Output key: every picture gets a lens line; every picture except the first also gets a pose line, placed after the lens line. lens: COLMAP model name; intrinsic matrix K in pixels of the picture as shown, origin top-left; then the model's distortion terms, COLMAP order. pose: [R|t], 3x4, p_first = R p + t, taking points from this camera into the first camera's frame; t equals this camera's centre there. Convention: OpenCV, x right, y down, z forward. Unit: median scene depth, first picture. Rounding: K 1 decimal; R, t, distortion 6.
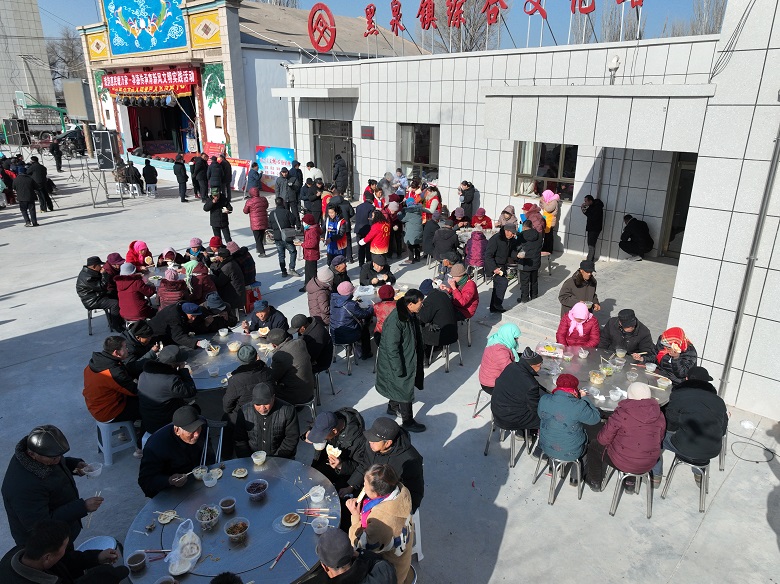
lens RADIAL K [[548.1, 0, 390.0], [0, 548.1, 292.0], [0, 0, 1]] dist [0.006263, 0.006414]
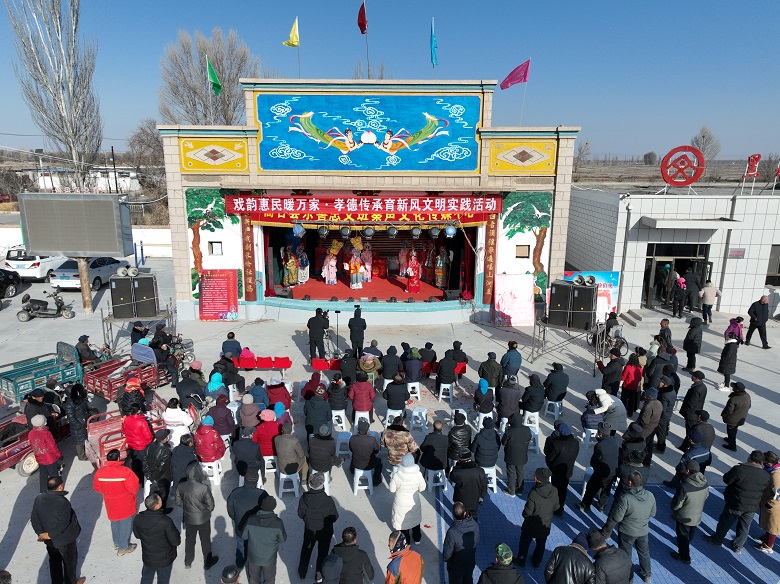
lens RADIAL K [[548.1, 0, 390.0], [0, 548.1, 292.0], [0, 0, 1]] dist [0.006263, 0.006414]
pose [[0.728438, -0.157146, 0.666846, -1.079678], [0.224684, 0.974303, -0.015836, -0.278425], [-0.647222, 0.161365, 0.745027, 0.475250]]
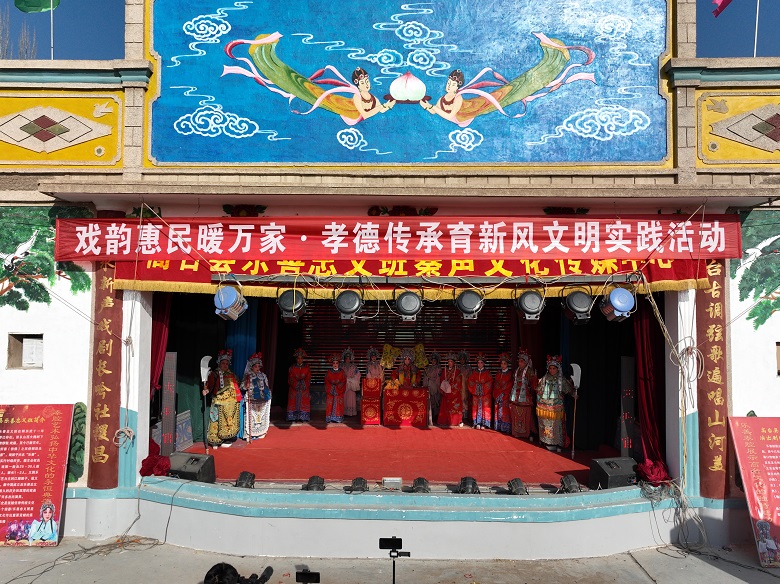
lens RADIAL K [[548.1, 0, 390.0], [0, 548.1, 292.0], [0, 0, 1]] dist [0.006263, 0.006414]
pose [[0.732720, 0.027878, 0.679959, -0.748829], [0.224388, 0.933388, -0.280067, -0.307252], [-0.642473, 0.357785, 0.677656, 0.904229]]
